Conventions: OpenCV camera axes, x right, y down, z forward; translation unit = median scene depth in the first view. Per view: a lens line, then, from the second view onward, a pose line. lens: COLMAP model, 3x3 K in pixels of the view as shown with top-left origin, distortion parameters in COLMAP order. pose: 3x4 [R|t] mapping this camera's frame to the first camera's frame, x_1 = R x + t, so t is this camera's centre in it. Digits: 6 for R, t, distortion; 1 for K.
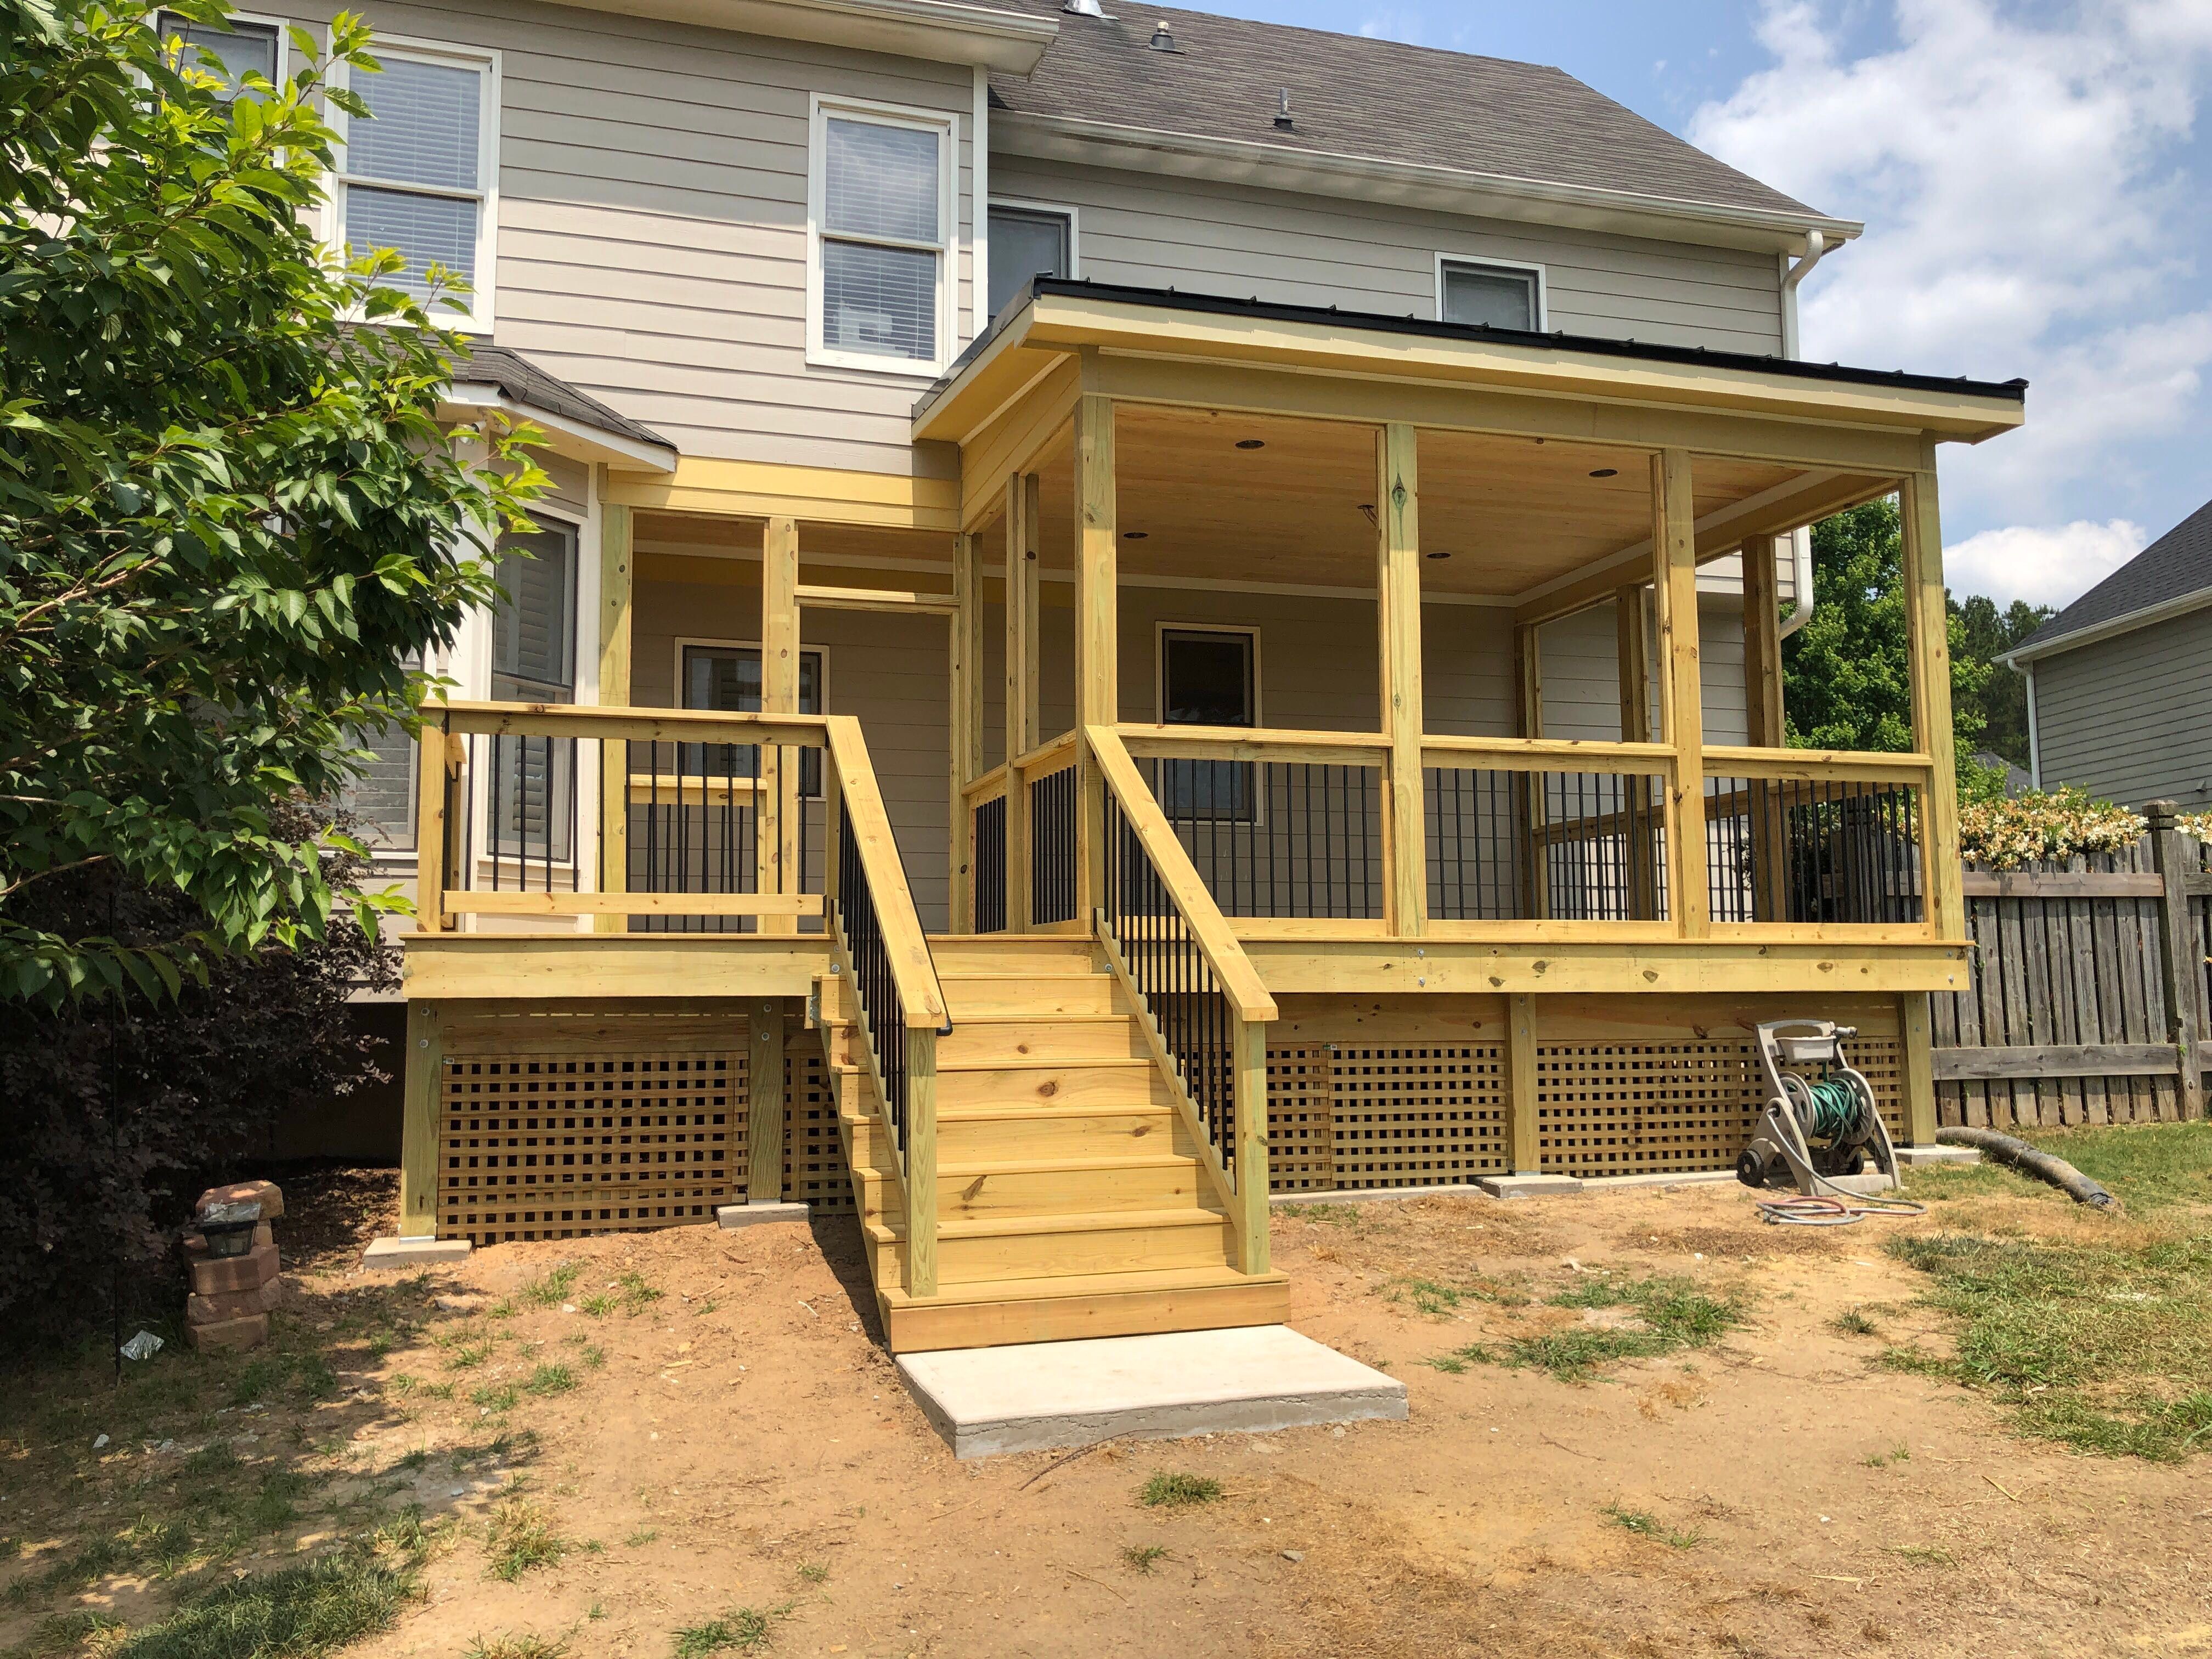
lens RADIAL K [[1829.6, 0, 1082.9], [0, 1829.6, 812.3], [0, 0, 1]] dist [0.022295, -0.012371]
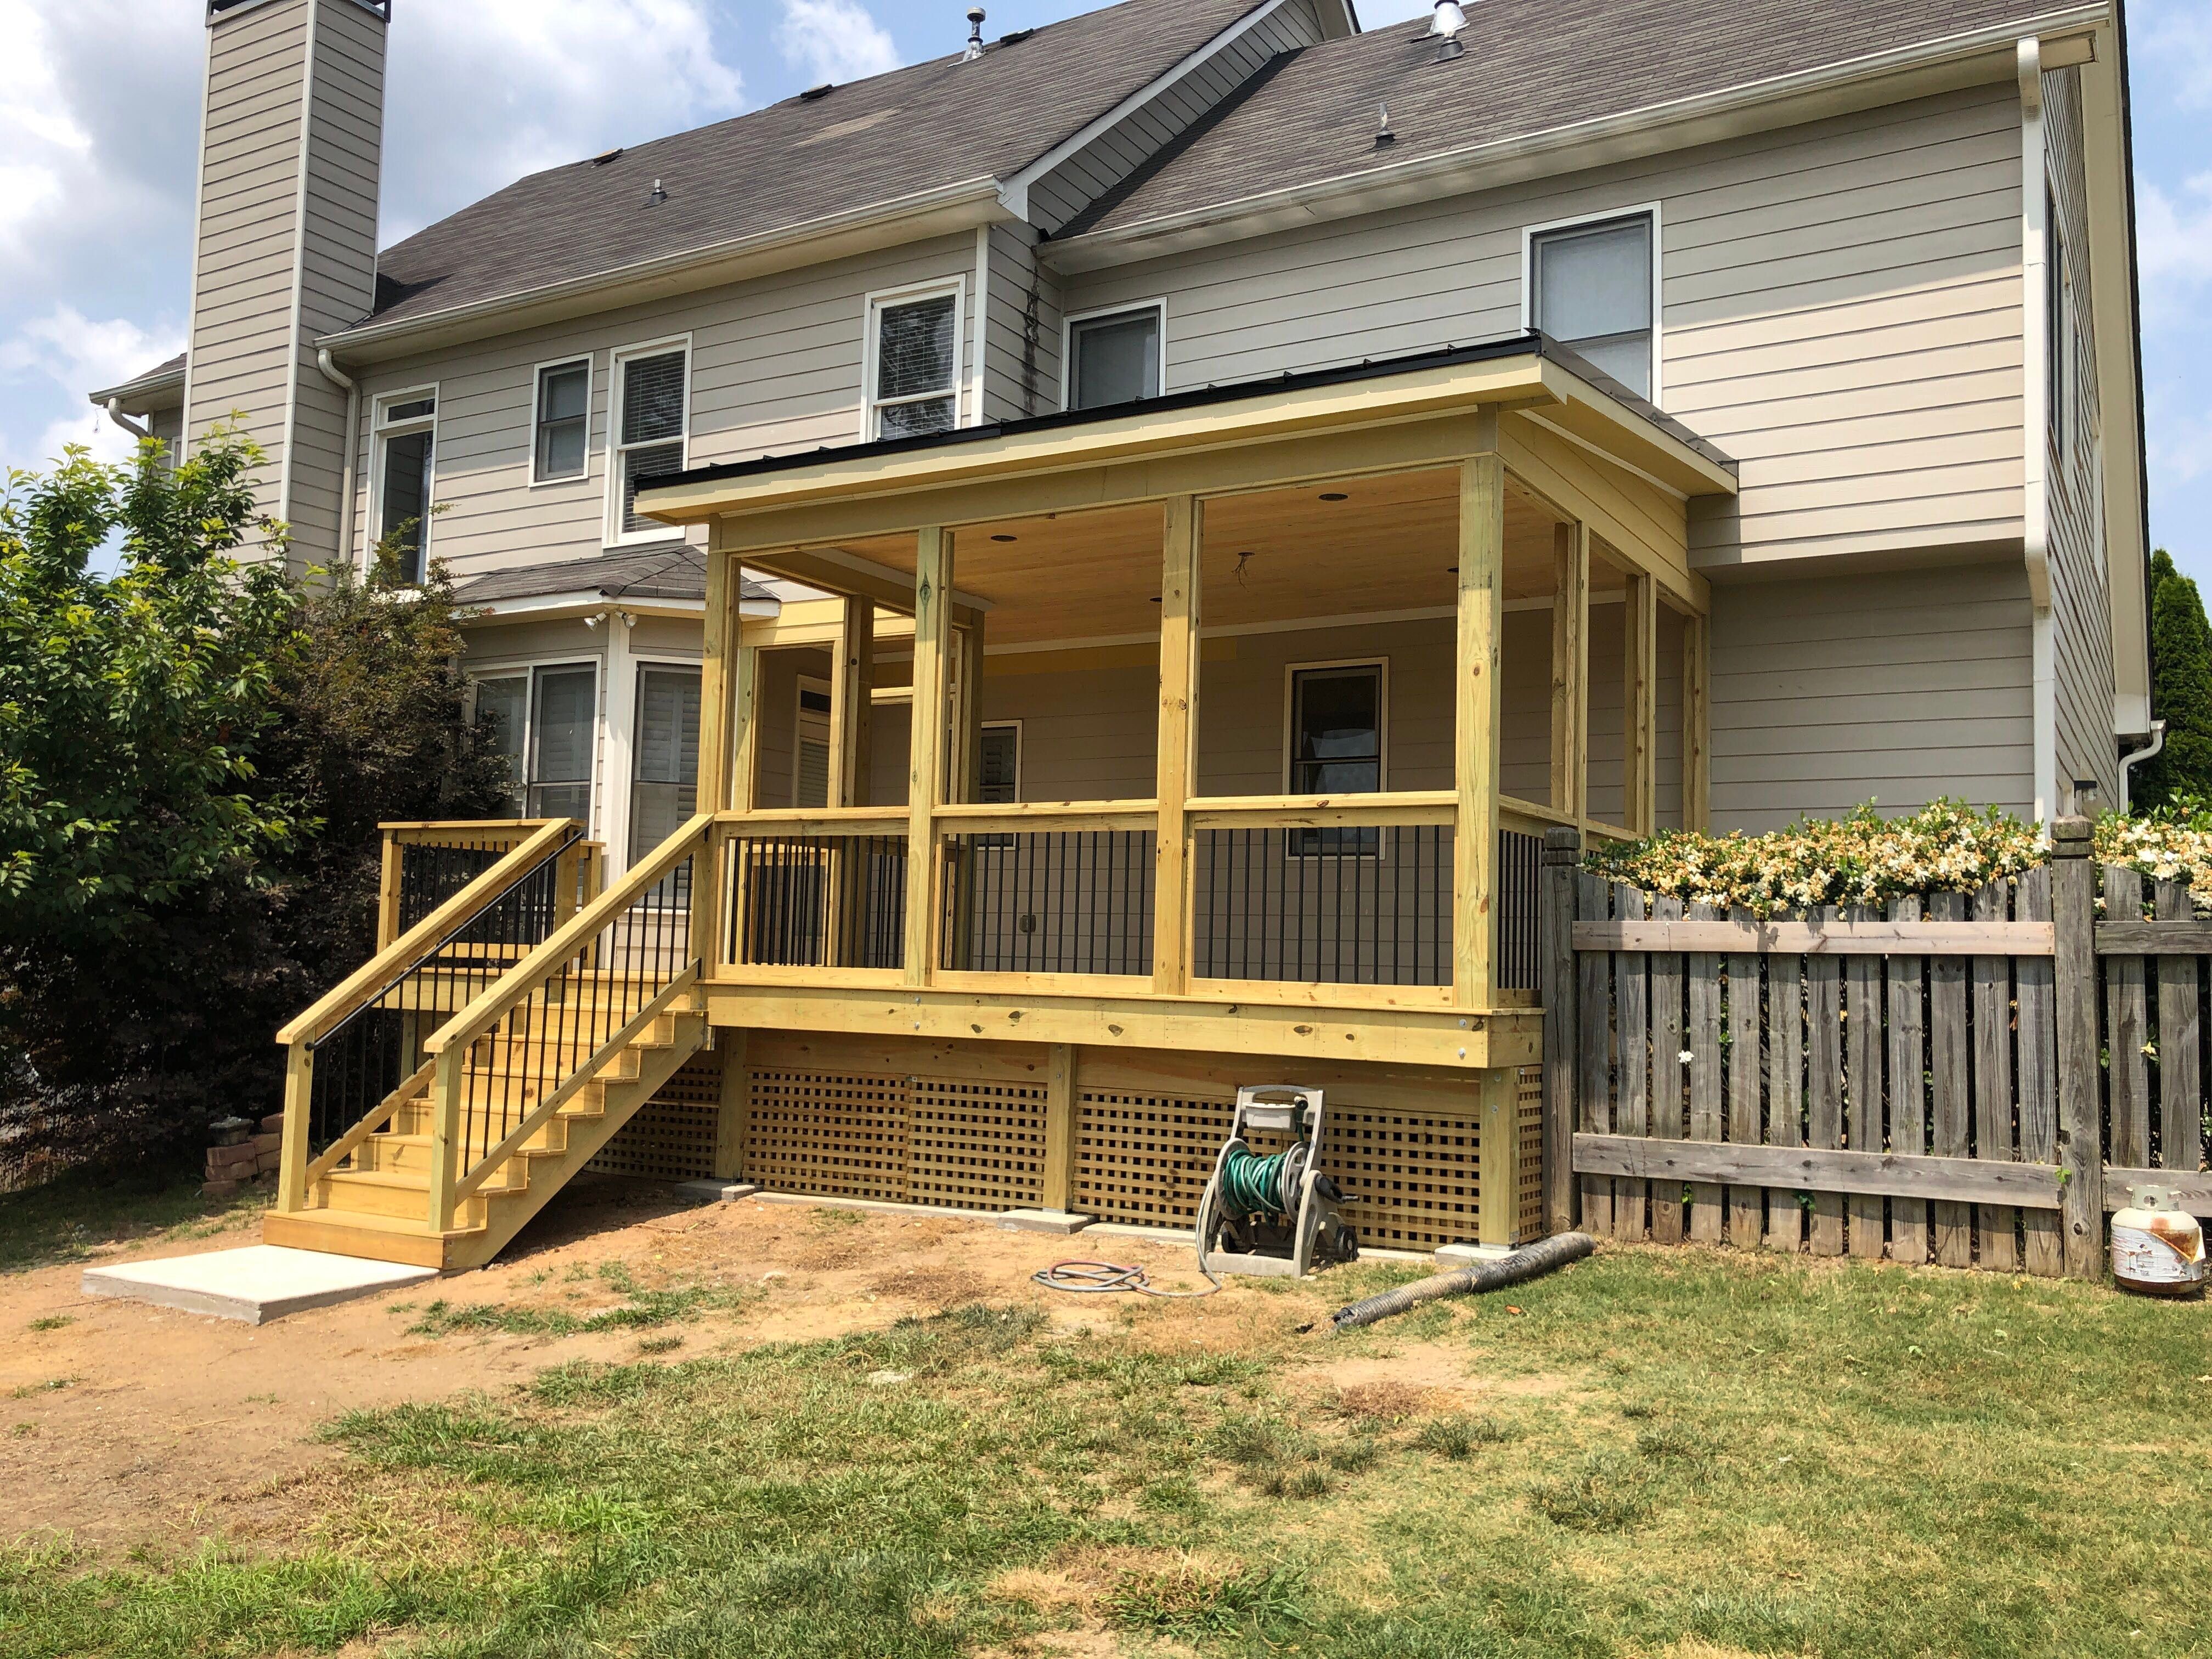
lens RADIAL K [[1829.6, 0, 1092.5], [0, 1829.6, 841.2], [0, 0, 1]] dist [0.022295, -0.012371]
pose [[0.664021, -0.025697, -0.747273, 1.001888], [0.045546, 0.998943, 0.006121, -0.021403], [0.746326, -0.038100, 0.664489, 0.304353]]
